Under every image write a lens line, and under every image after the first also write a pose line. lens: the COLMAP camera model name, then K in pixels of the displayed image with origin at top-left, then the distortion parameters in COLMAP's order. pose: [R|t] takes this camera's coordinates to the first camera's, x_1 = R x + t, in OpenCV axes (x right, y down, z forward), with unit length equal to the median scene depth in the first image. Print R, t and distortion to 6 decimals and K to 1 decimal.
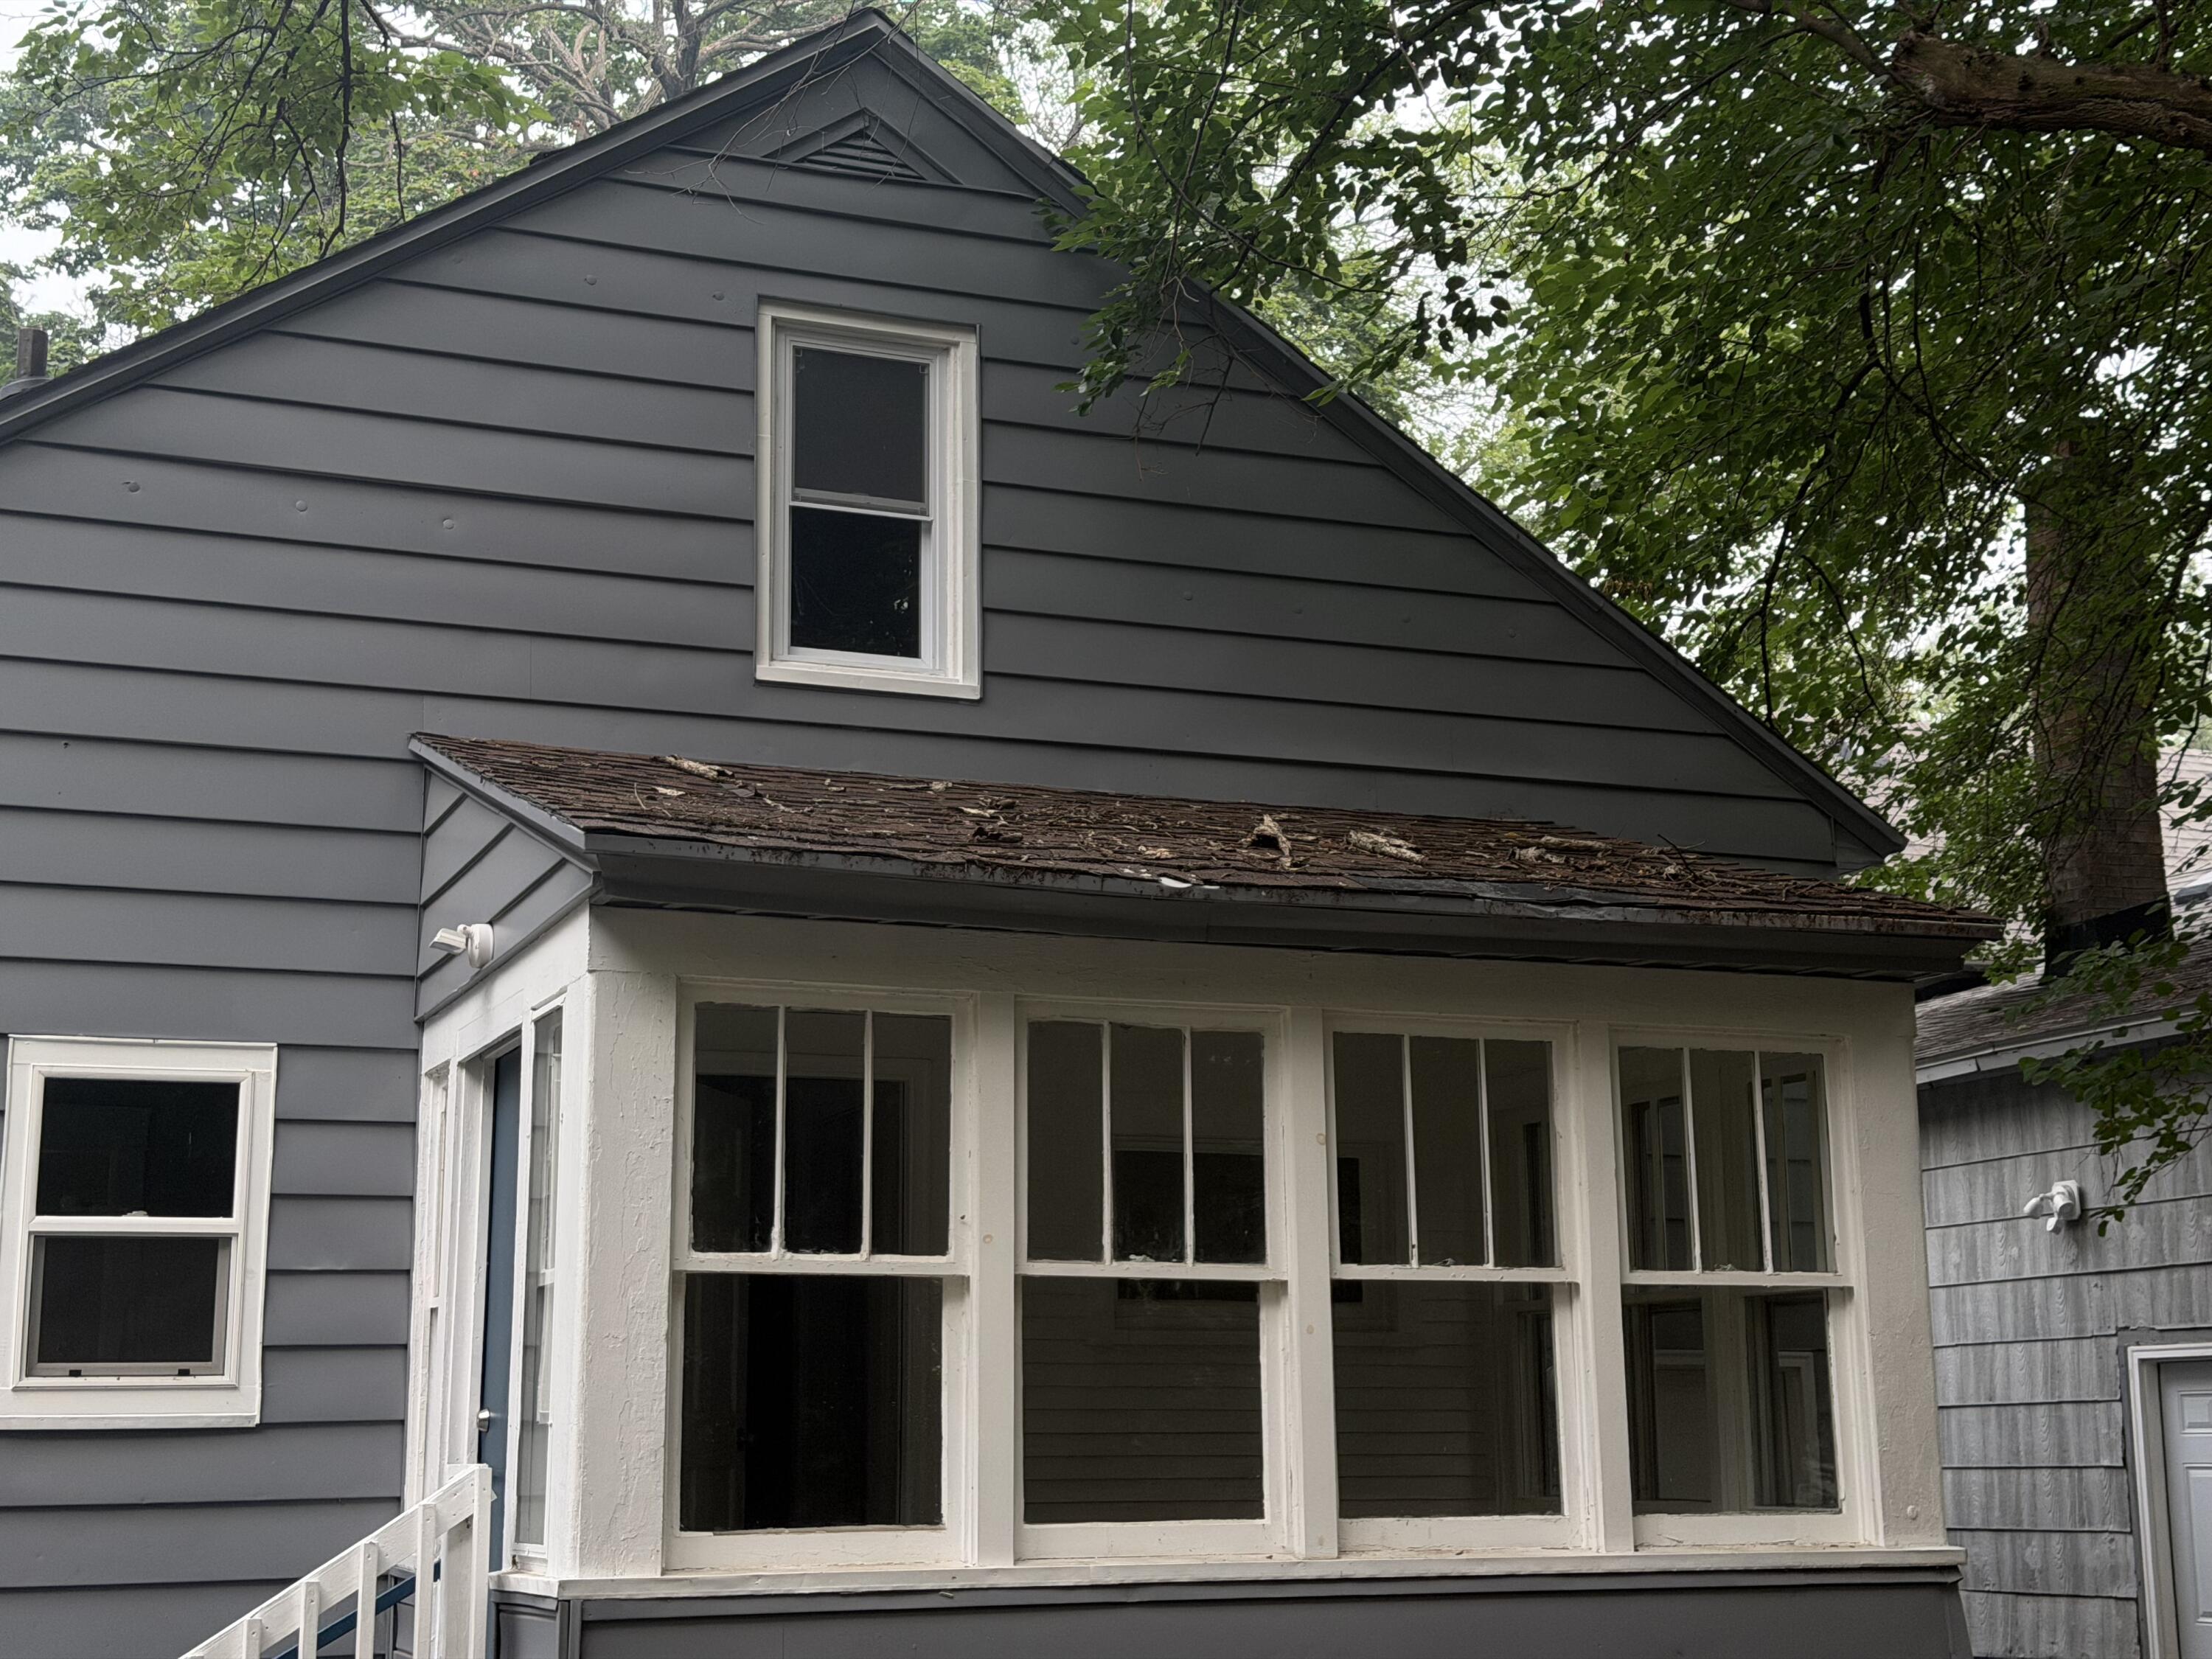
lens RADIAL K [[3022.0, 0, 1108.5], [0, 3022.0, 829.6], [0, 0, 1]] dist [0.055740, 0.060831]
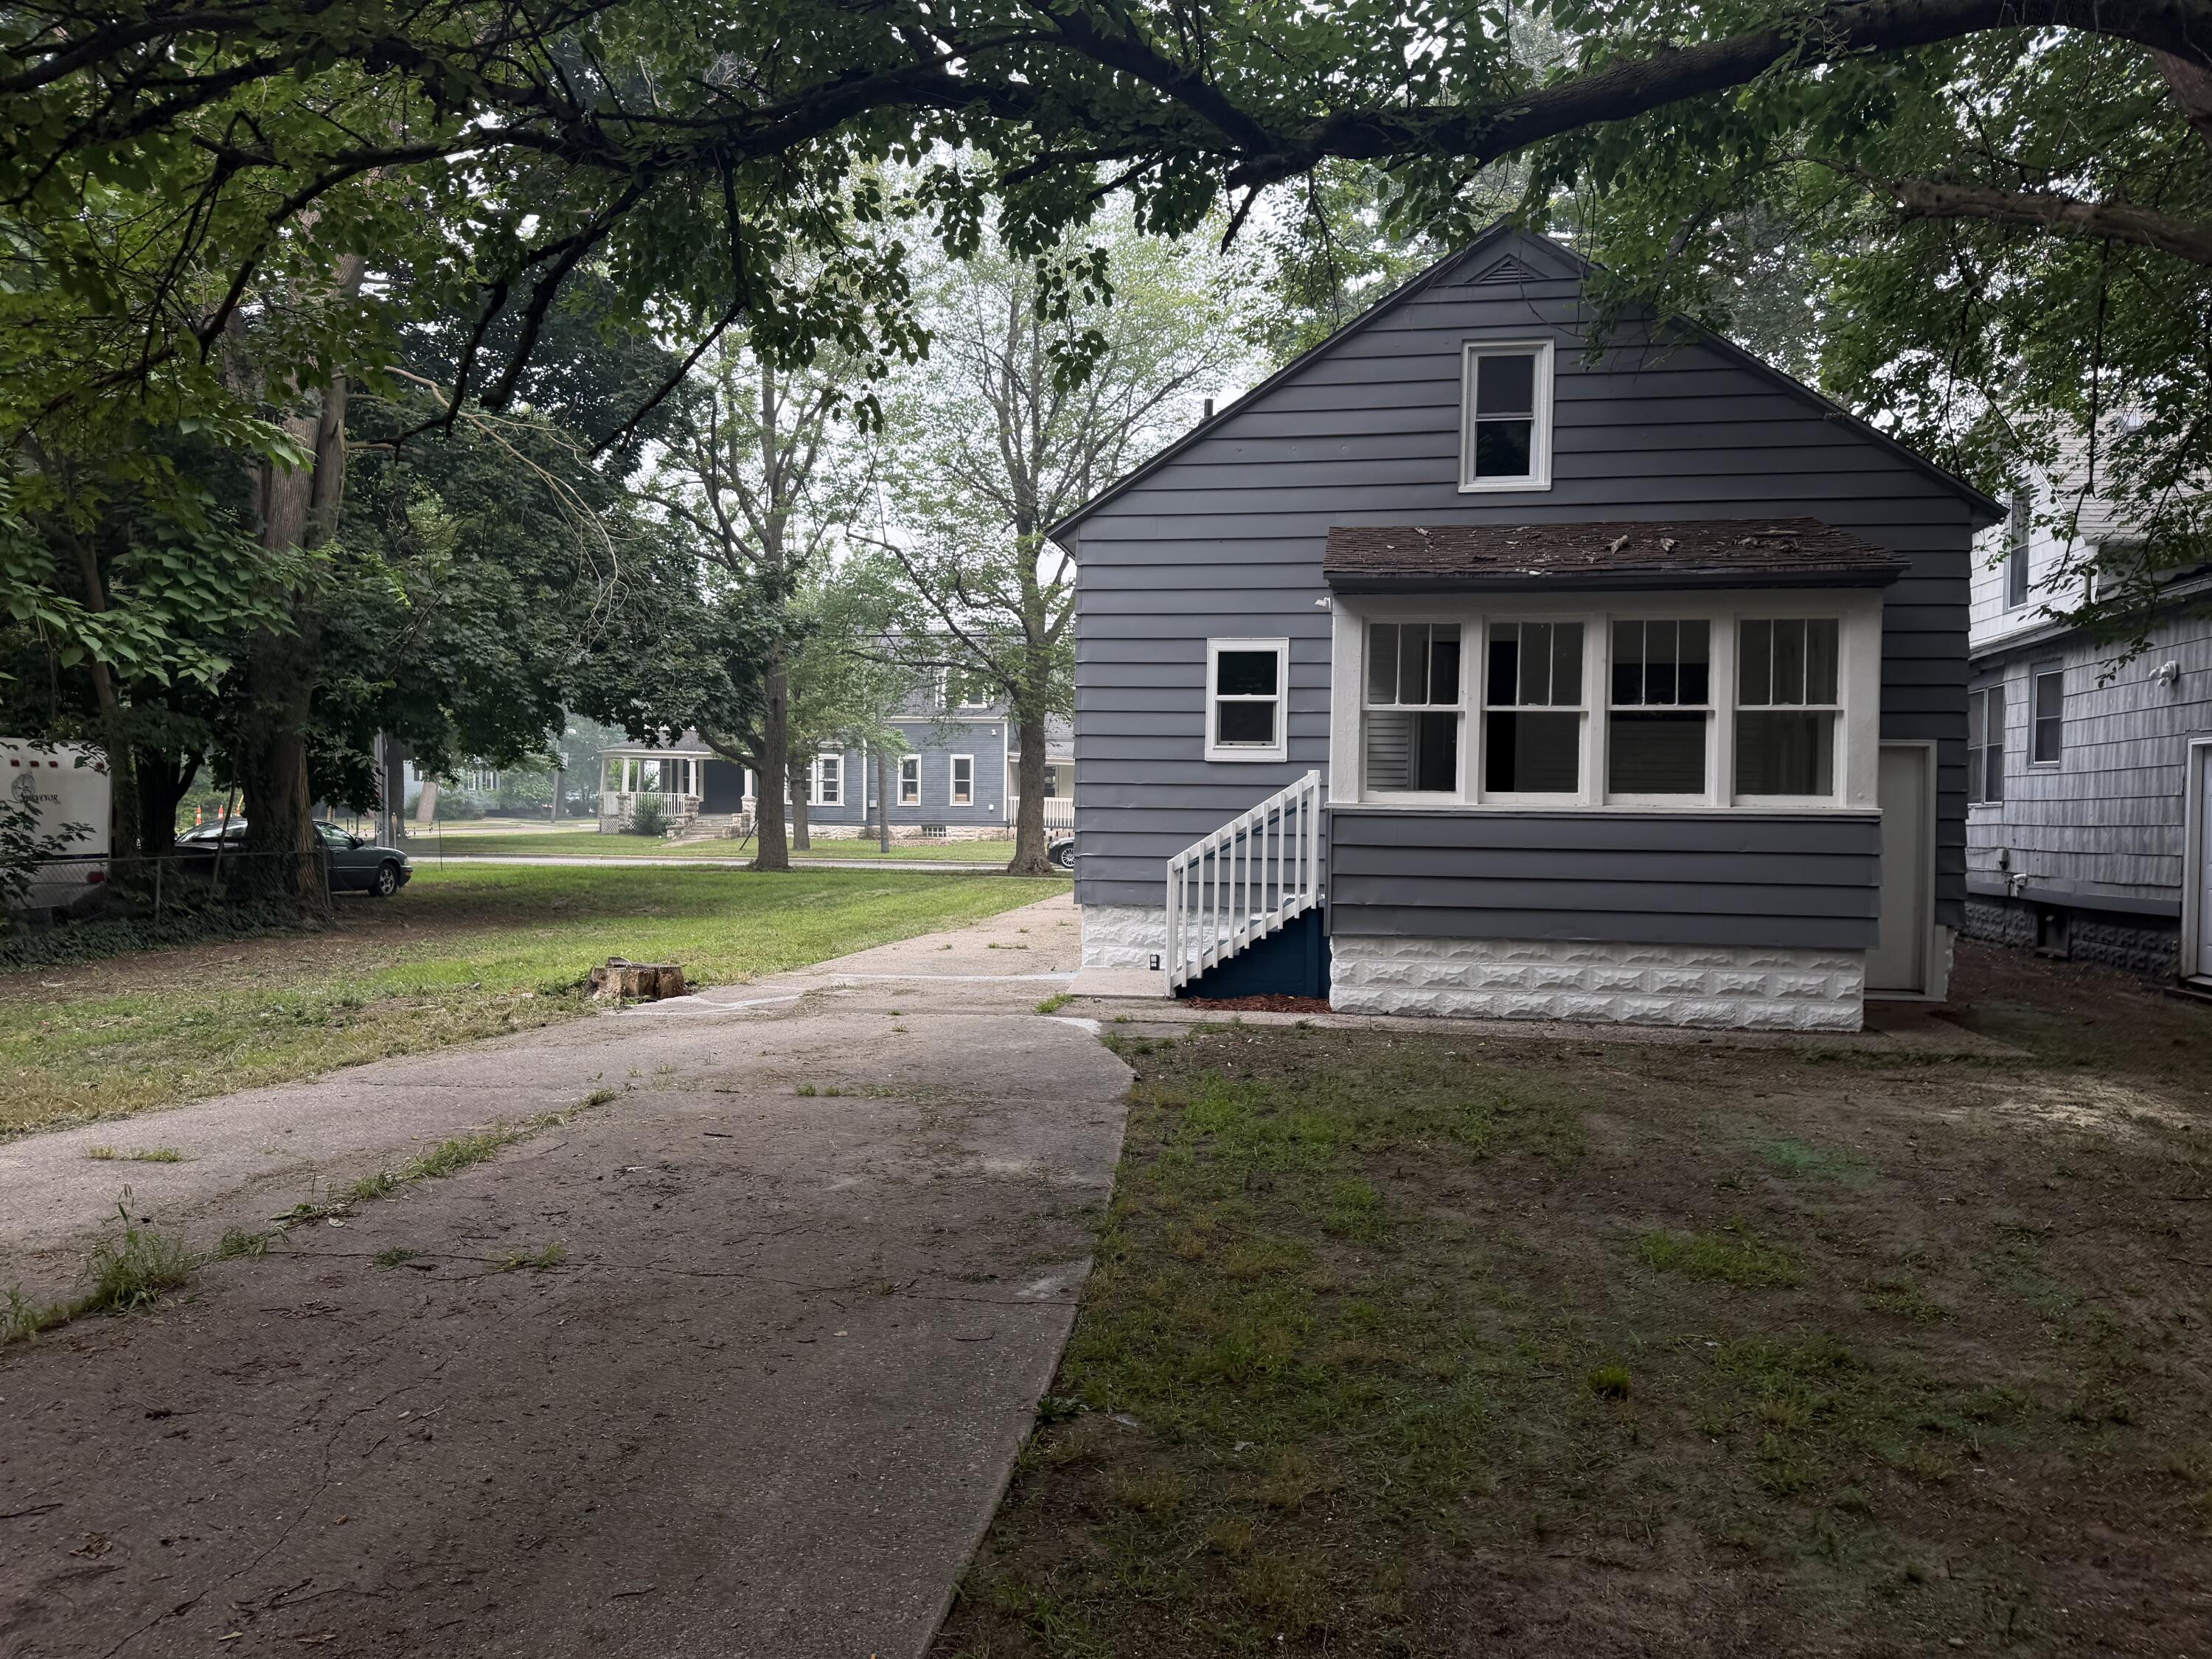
lens RADIAL K [[1510.4, 0, 1097.9], [0, 1510.4, 835.4], [0, 0, 1]] dist [0.053635, -0.129833]
pose [[0.847174, 0.030573, -0.530434, 0.374197], [0.086450, 0.977107, 0.194391, -0.046320], [0.524234, -0.210539, 0.825137, -0.383655]]
